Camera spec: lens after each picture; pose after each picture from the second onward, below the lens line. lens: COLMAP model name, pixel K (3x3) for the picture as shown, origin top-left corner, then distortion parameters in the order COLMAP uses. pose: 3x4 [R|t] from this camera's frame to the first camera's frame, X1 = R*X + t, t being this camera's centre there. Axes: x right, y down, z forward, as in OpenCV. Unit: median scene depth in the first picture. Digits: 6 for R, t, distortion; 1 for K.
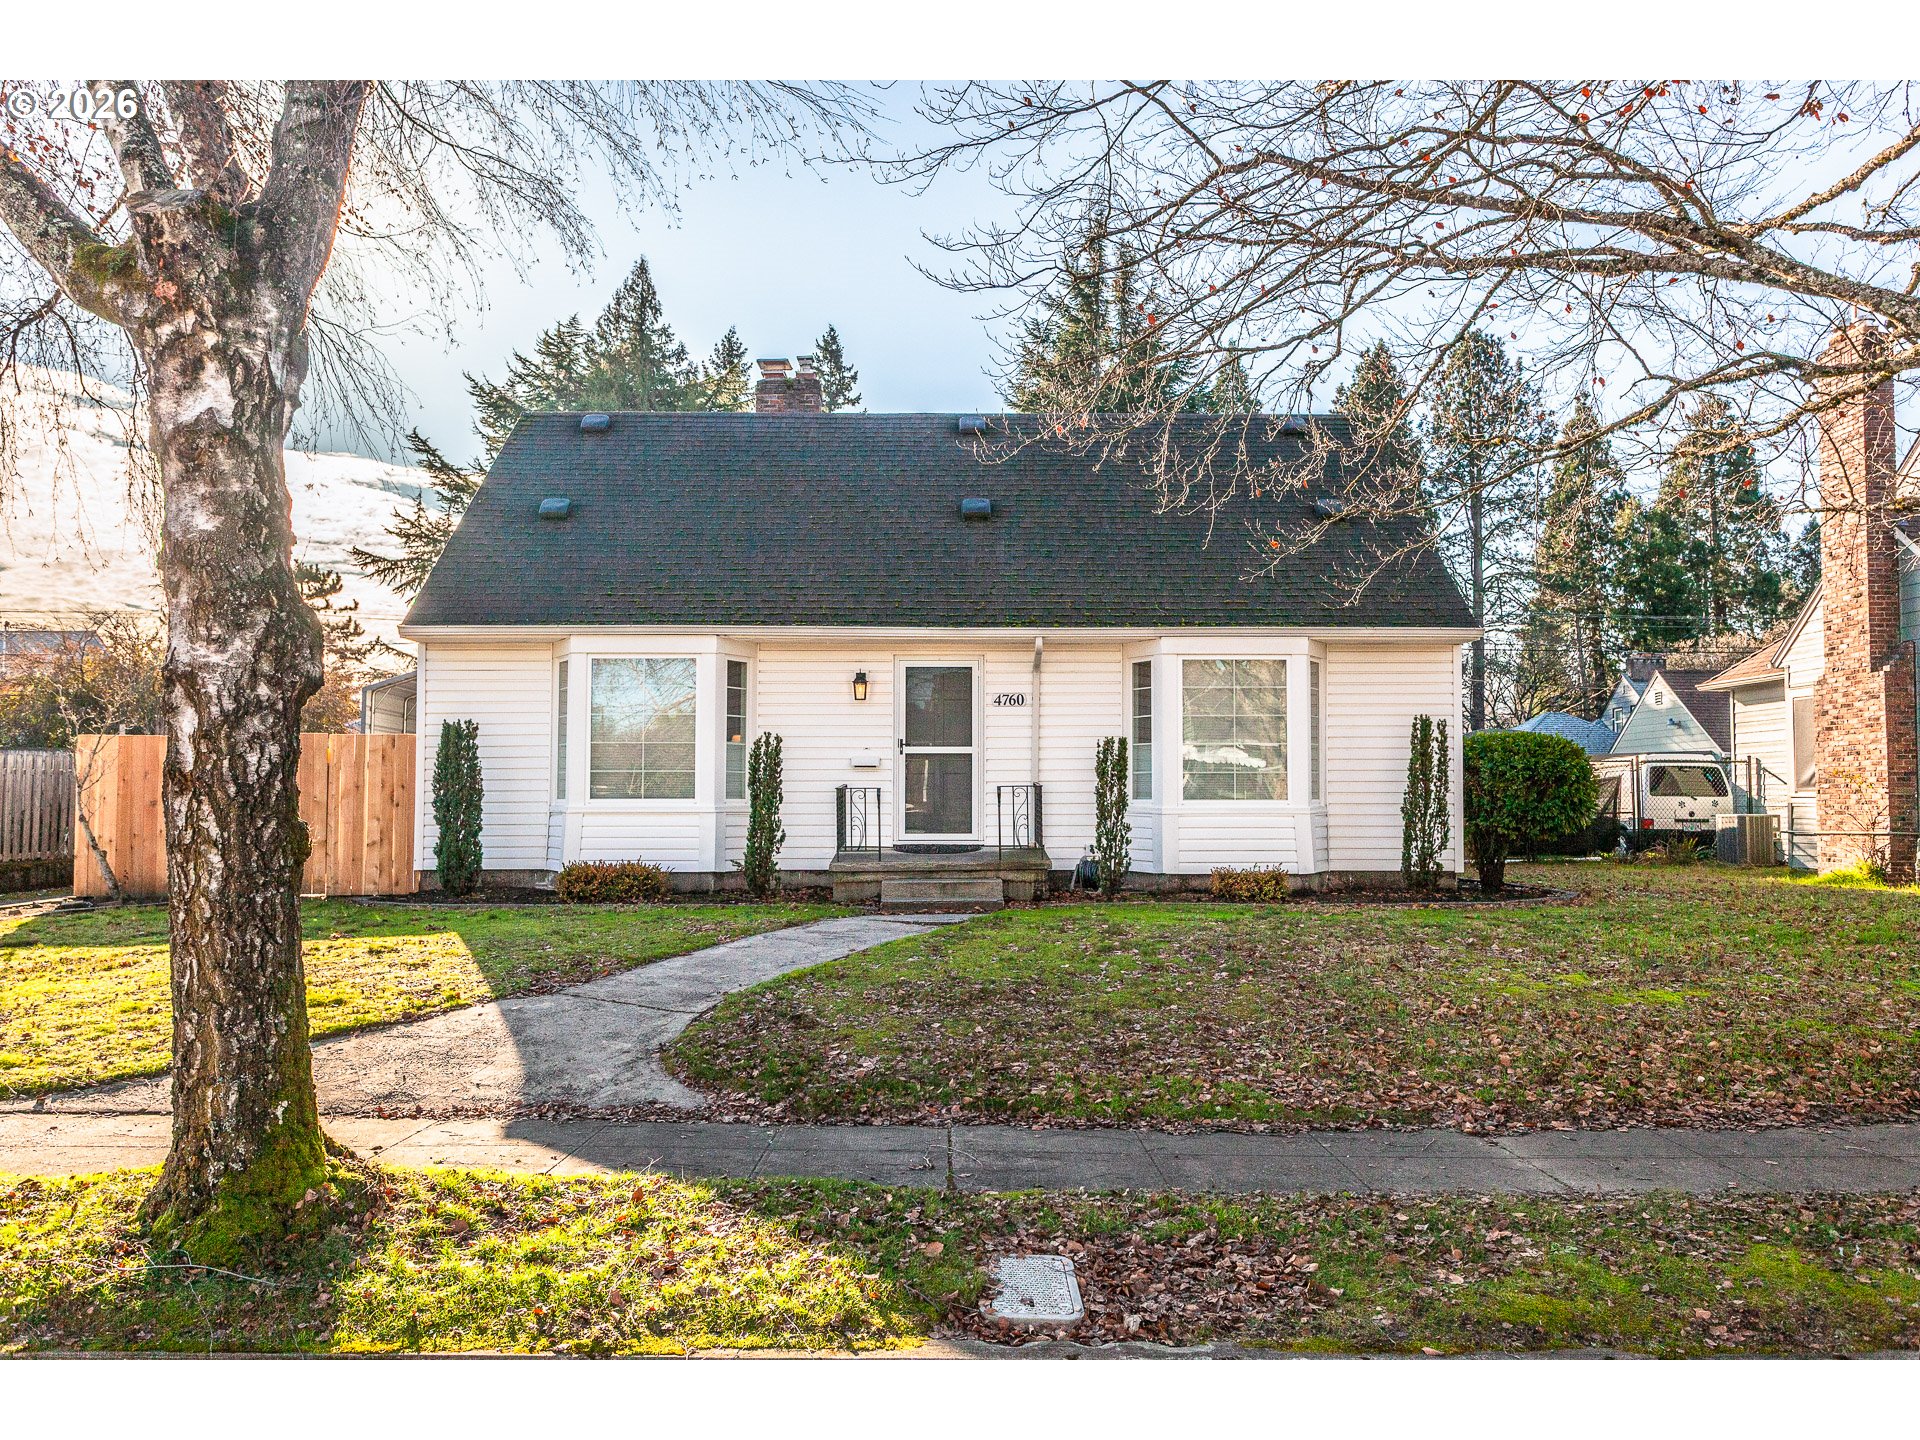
lens RADIAL K [[1406.5, 0, 916.5], [0, 1406.5, 726.6], [0, 0, 1]] dist [0.008544, 0.003560]
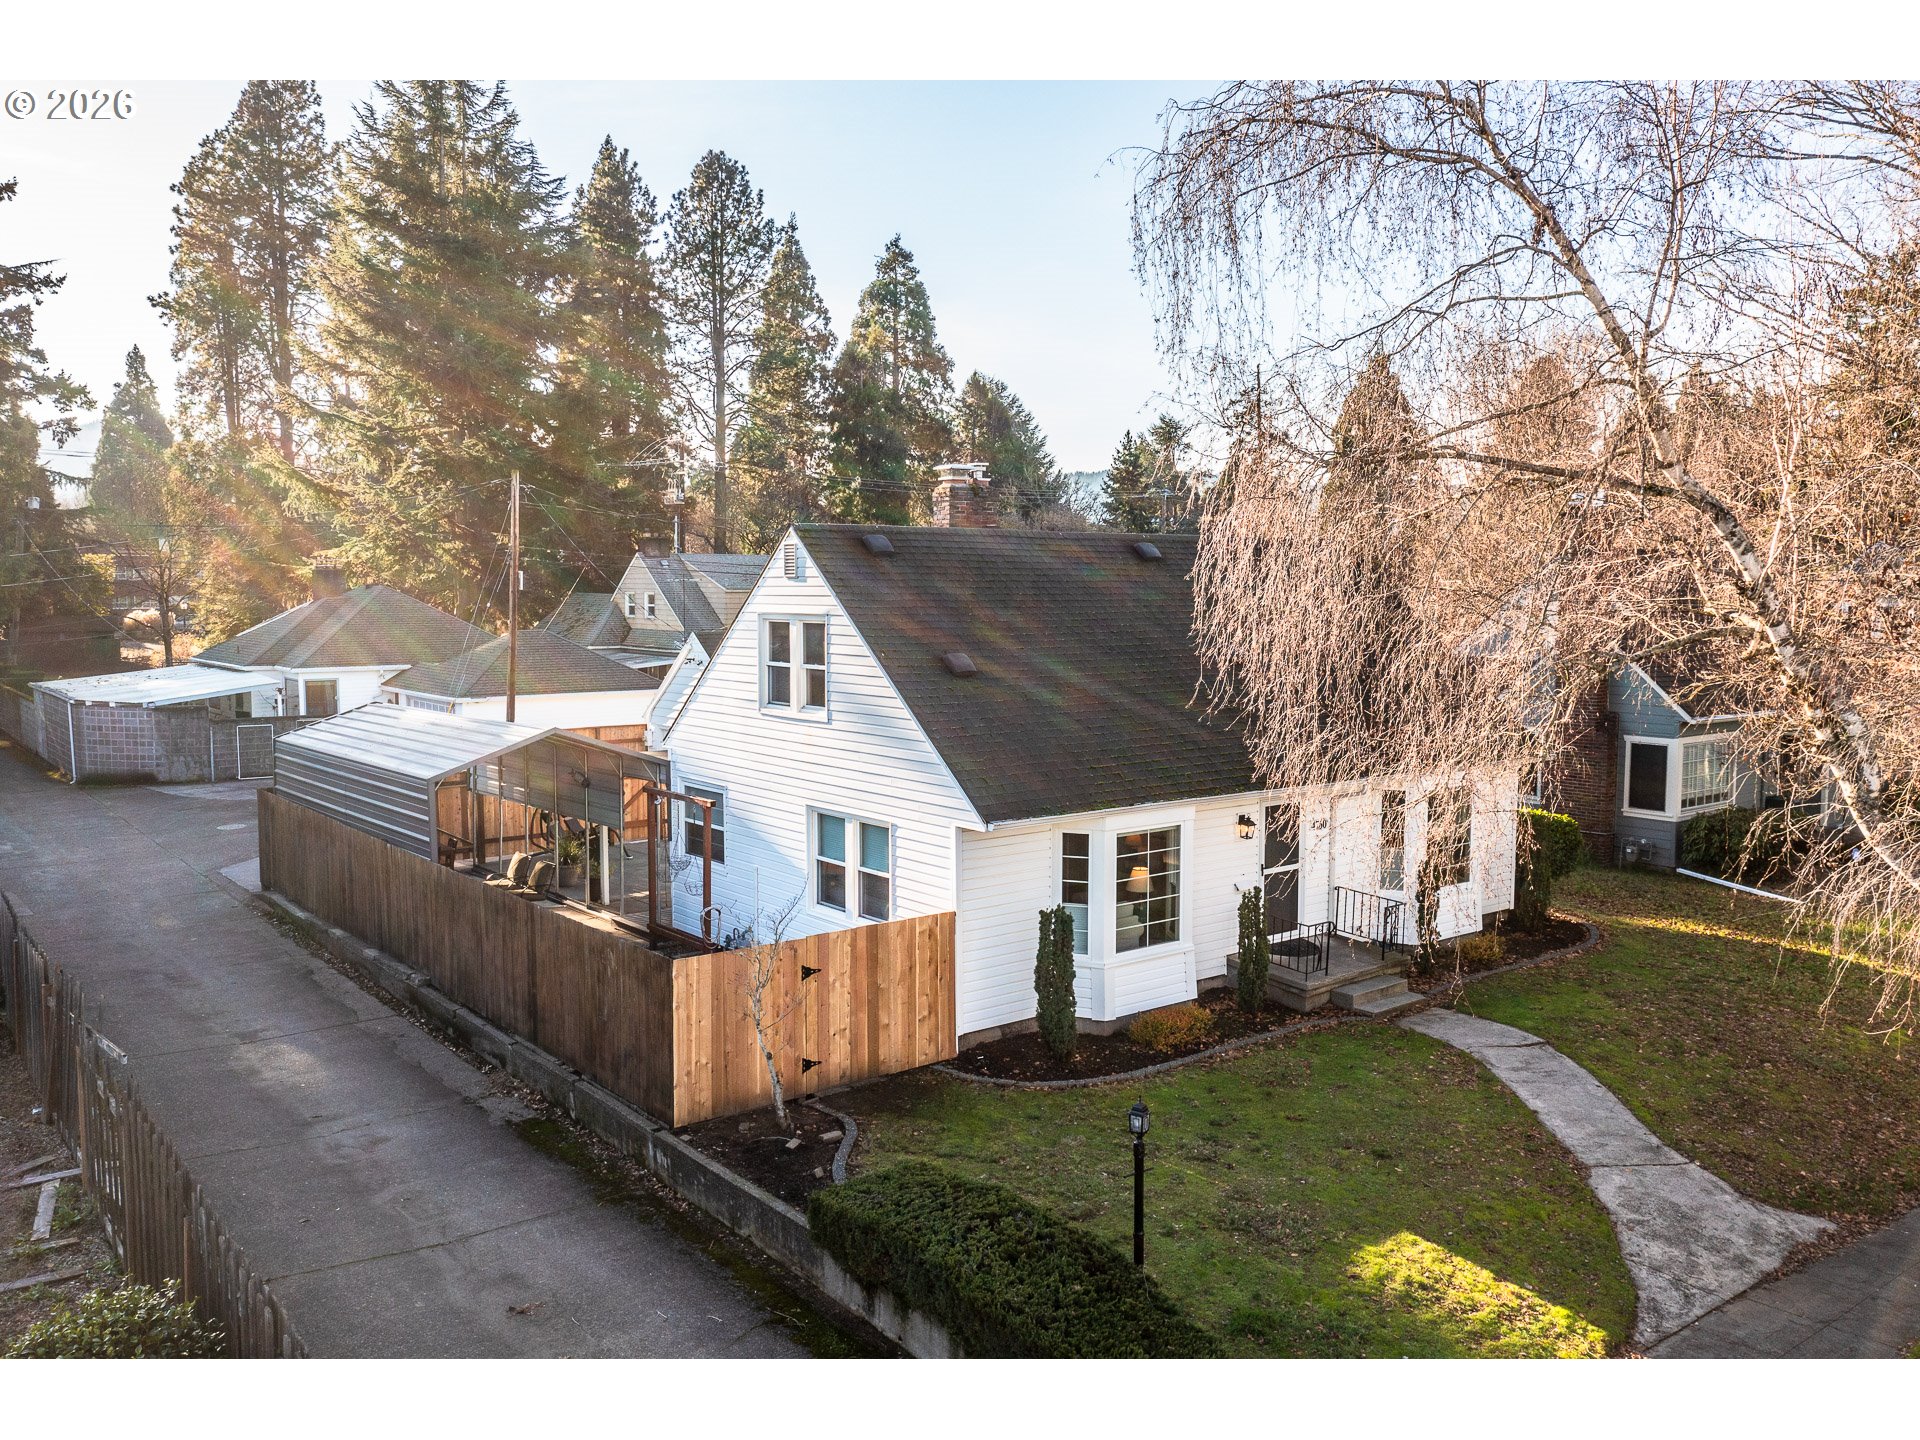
lens RADIAL K [[1571.8, 0, 960.0], [0, 1571.8, 720.0], [0, 0, 1]] dist [-0.005661, 0.000109]
pose [[0.784287, -0.060494, 0.617442, -0.983611], [-0.029432, 0.990486, 0.134428, -0.272090], [-0.619700, -0.123603, 0.775045, 0.082160]]
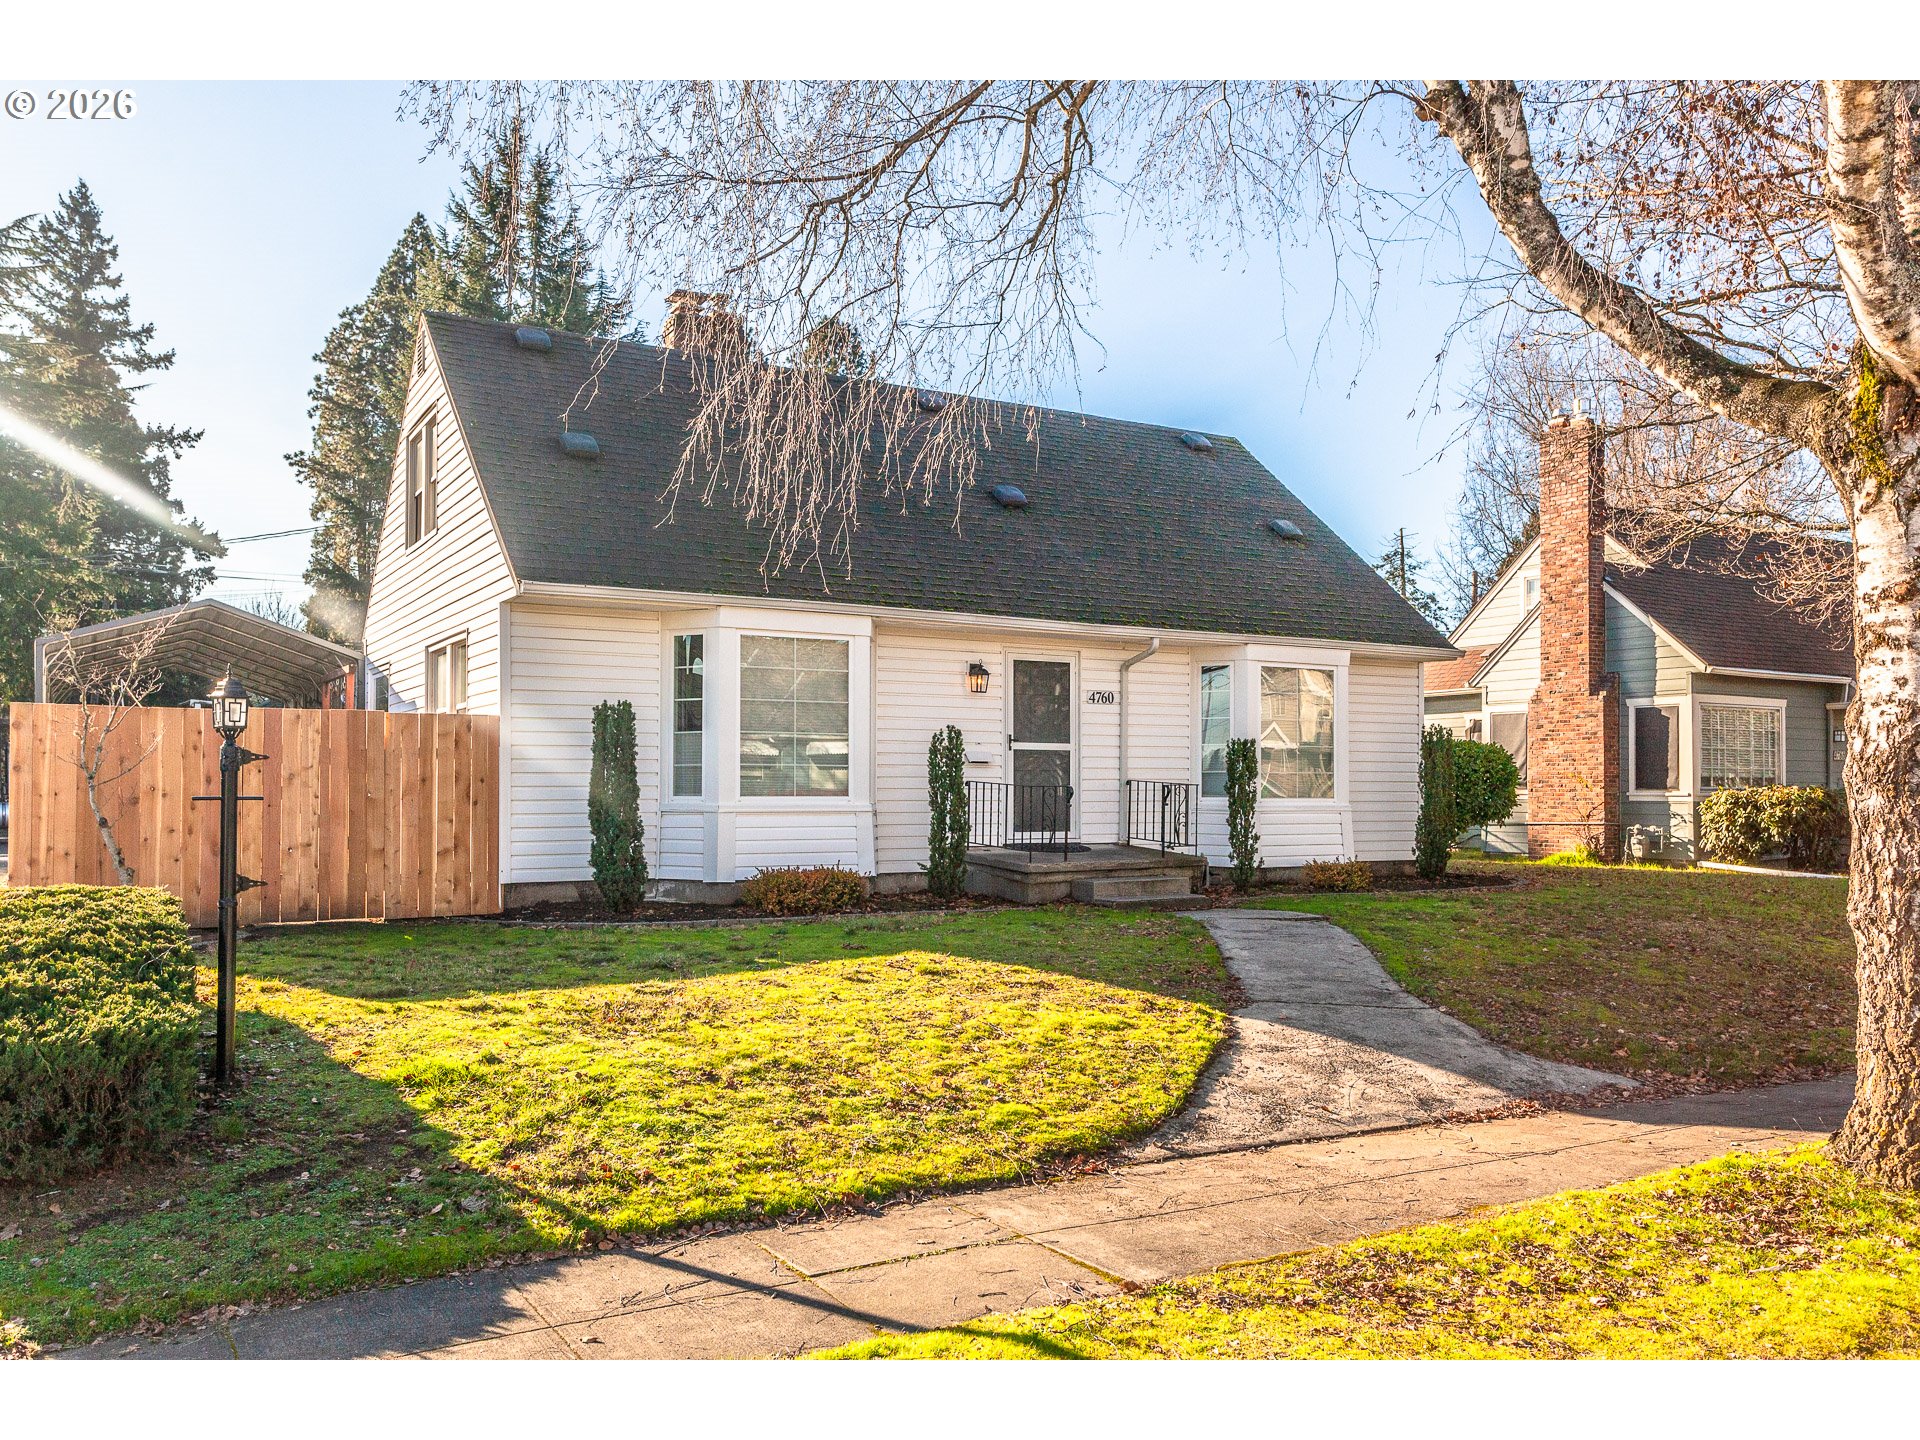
lens RADIAL K [[1555.0, 0, 925.9], [0, 1555.0, 749.9], [0, 0, 1]] dist [0.002361, 0.004413]
pose [[0.865266, 0.015896, 0.501061, -0.536812], [-0.028752, 0.999426, 0.017943, 0.001754], [-0.500488, -0.029932, 0.865226, 0.097098]]
